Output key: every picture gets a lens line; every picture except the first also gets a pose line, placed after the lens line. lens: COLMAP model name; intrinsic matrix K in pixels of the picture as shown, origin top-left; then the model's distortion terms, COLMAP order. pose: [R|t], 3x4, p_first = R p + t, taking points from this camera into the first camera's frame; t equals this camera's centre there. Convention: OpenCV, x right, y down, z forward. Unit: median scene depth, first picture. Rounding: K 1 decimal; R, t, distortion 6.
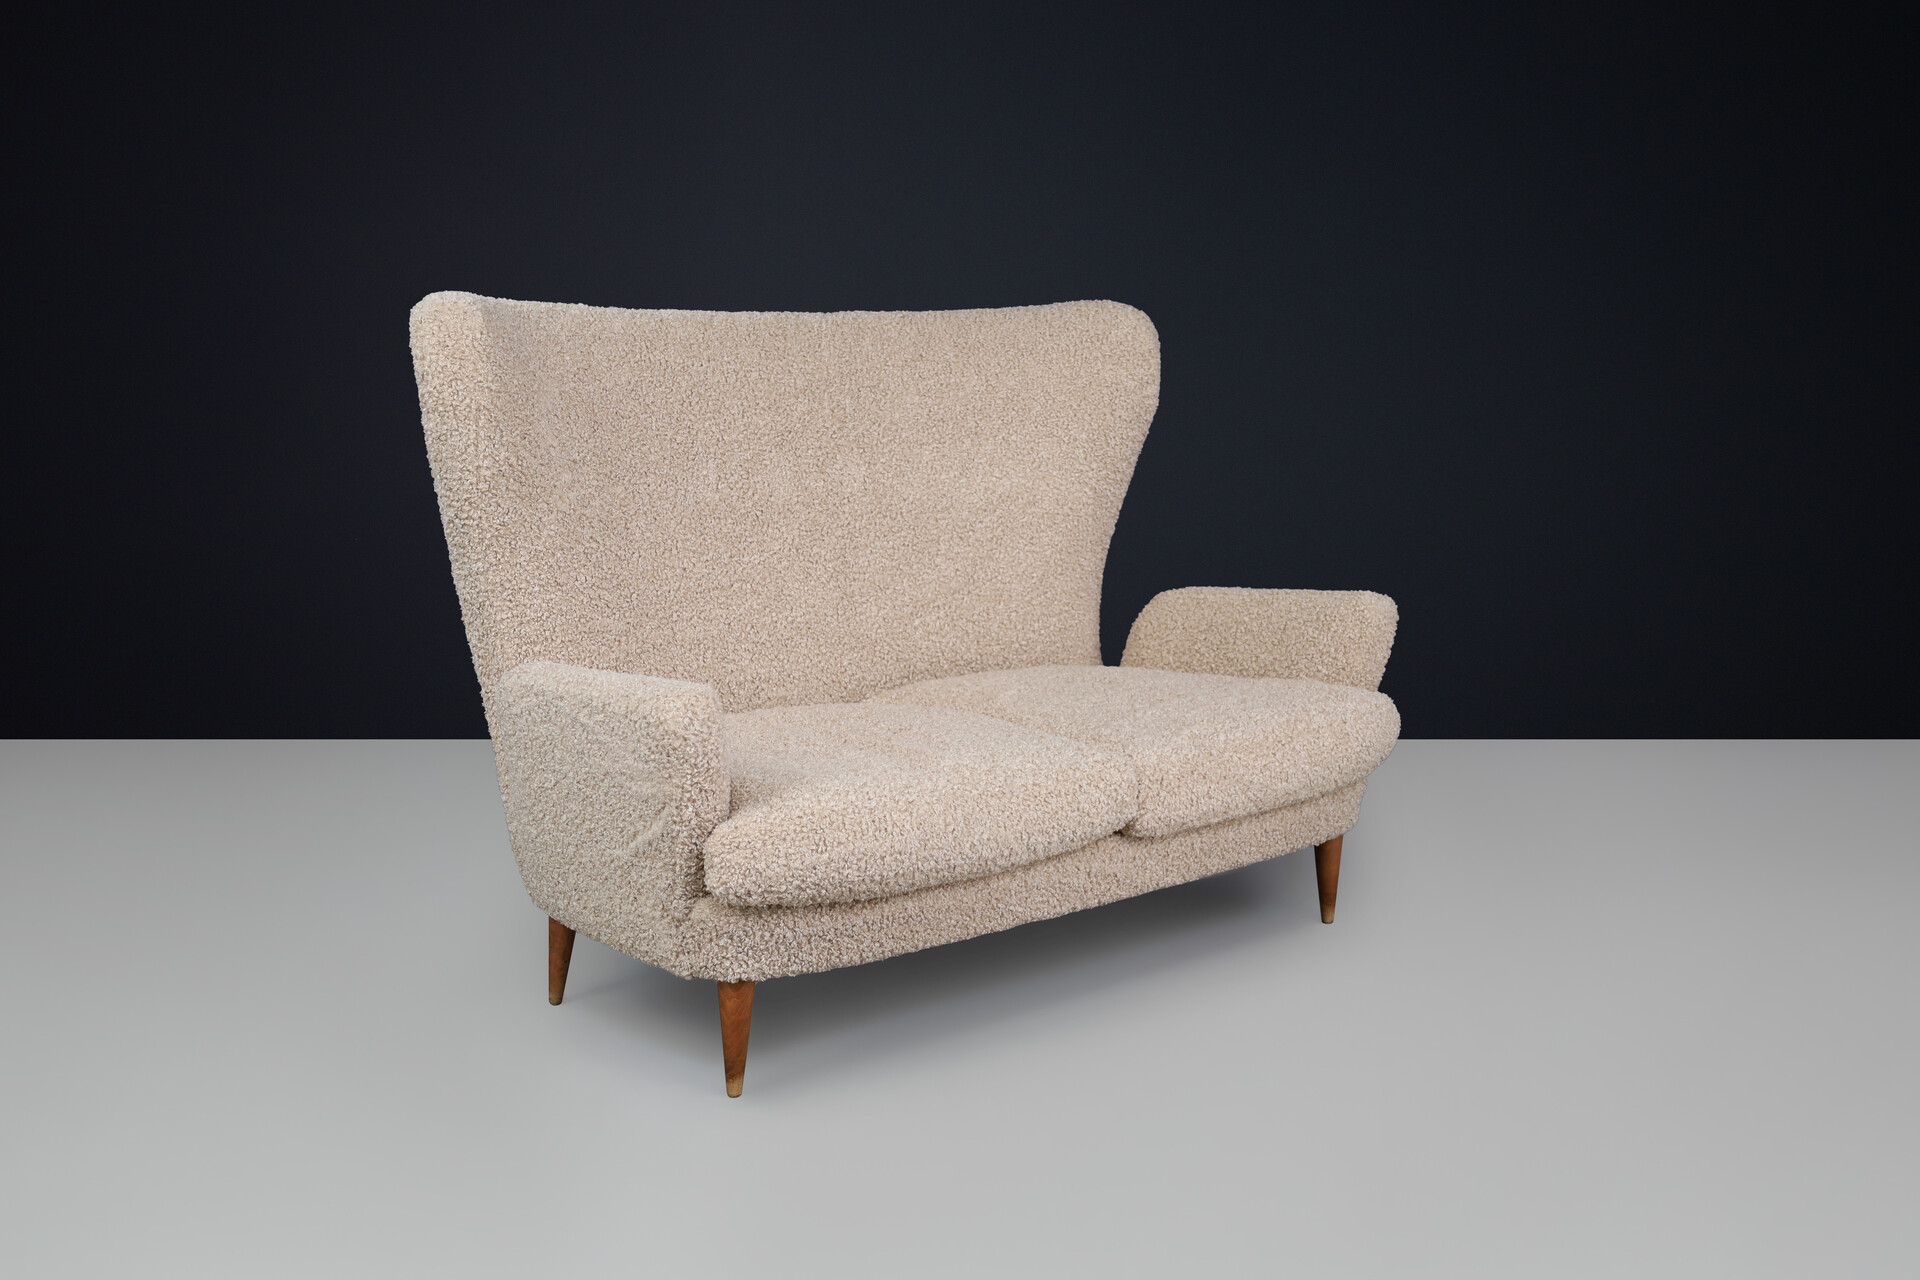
lens RADIAL K [[2420.7, 0, 961.0], [0, 2420.7, 638.2], [0, 0, 1]] dist [0.013057, 0.000000]
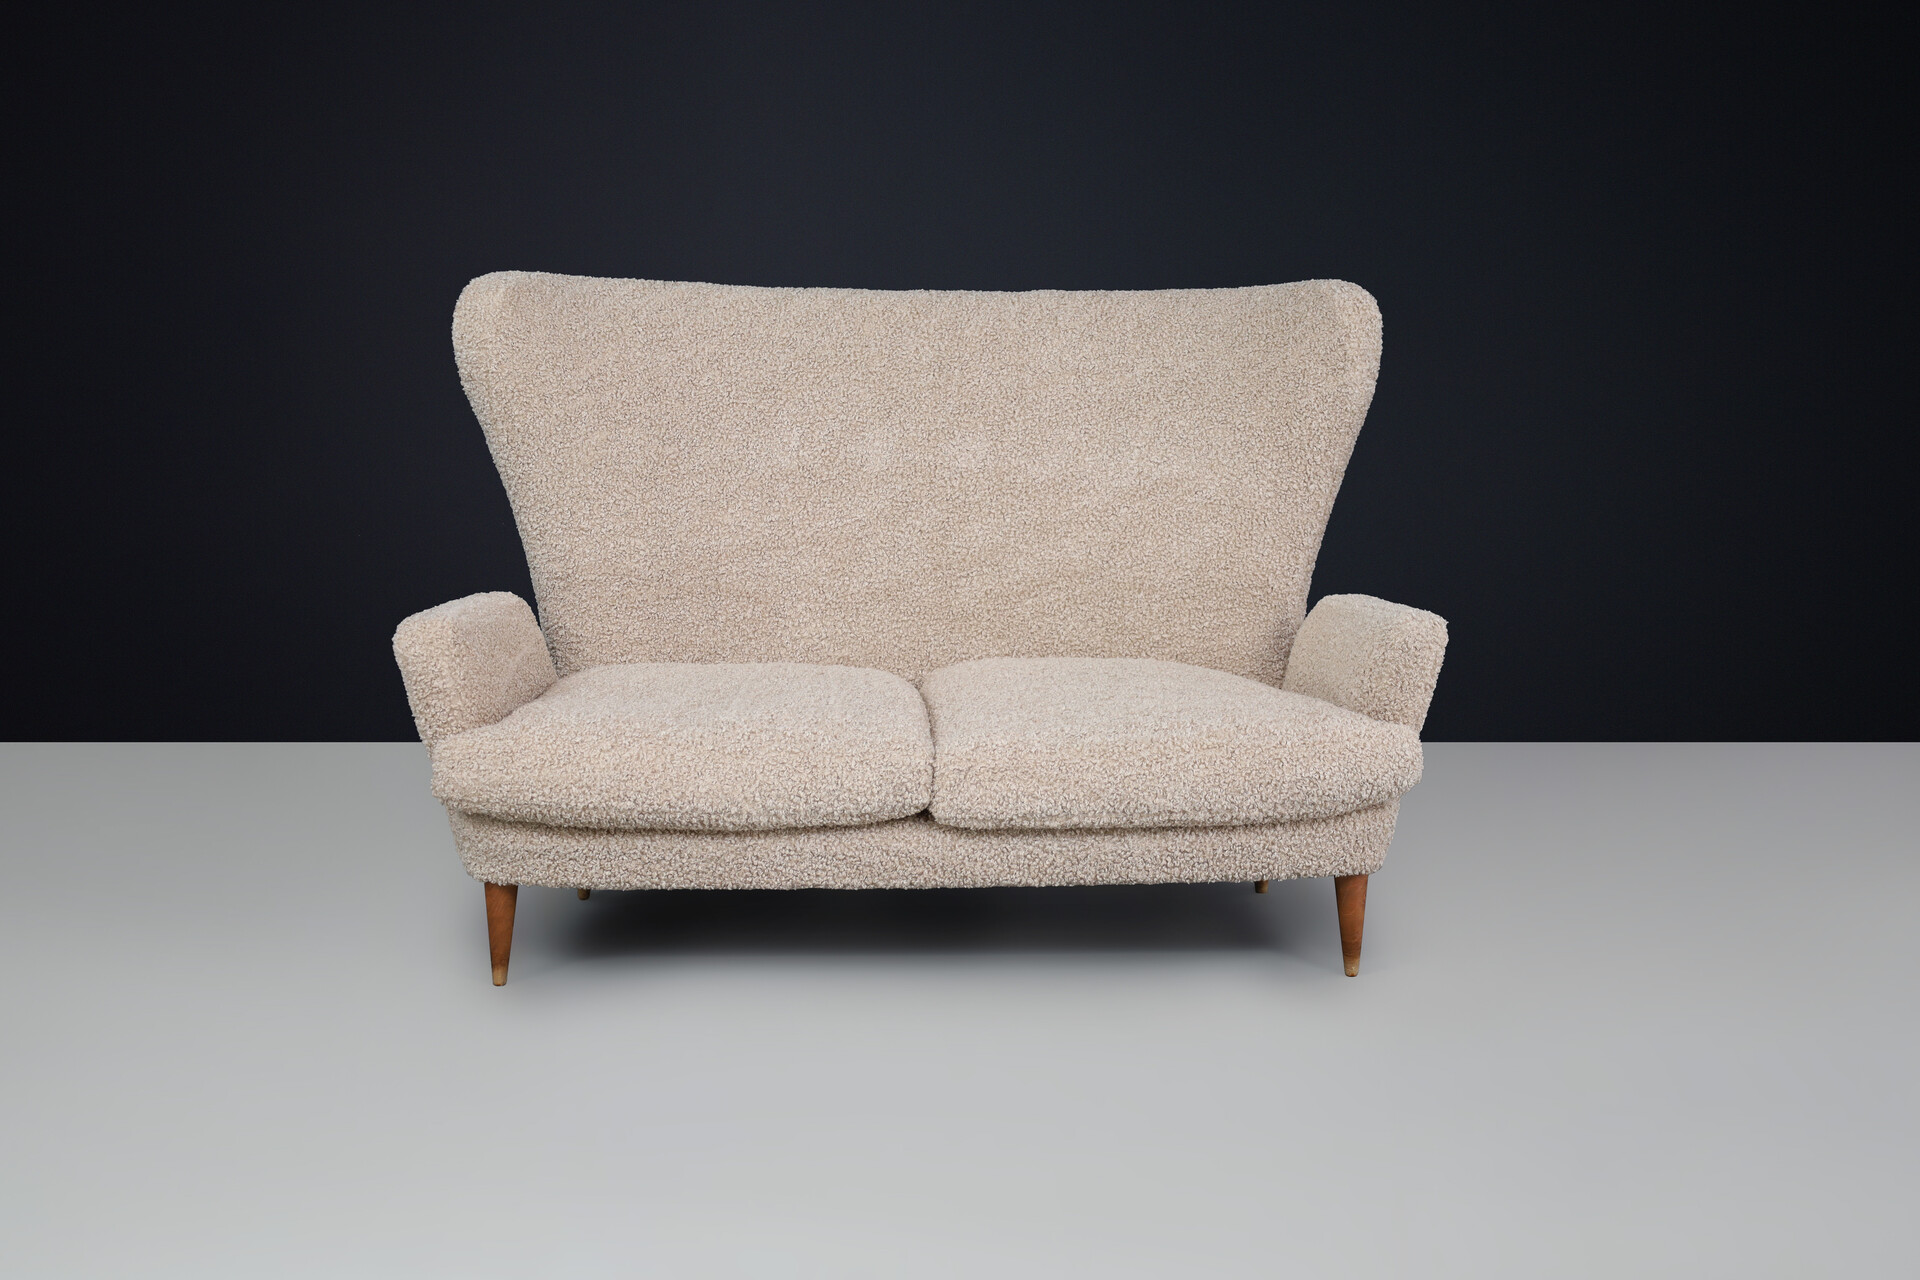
lens RADIAL K [[2420.7, 0, 955.9], [0, 2420.7, 646.1], [0, 0, 1]] dist [0.013057, 0.000000]
pose [[0.726657, 0.097664, -0.680023, 0.671202], [-0.094117, 0.994663, 0.042280, -0.029023], [0.680523, 0.033279, 0.731971, 0.258843]]
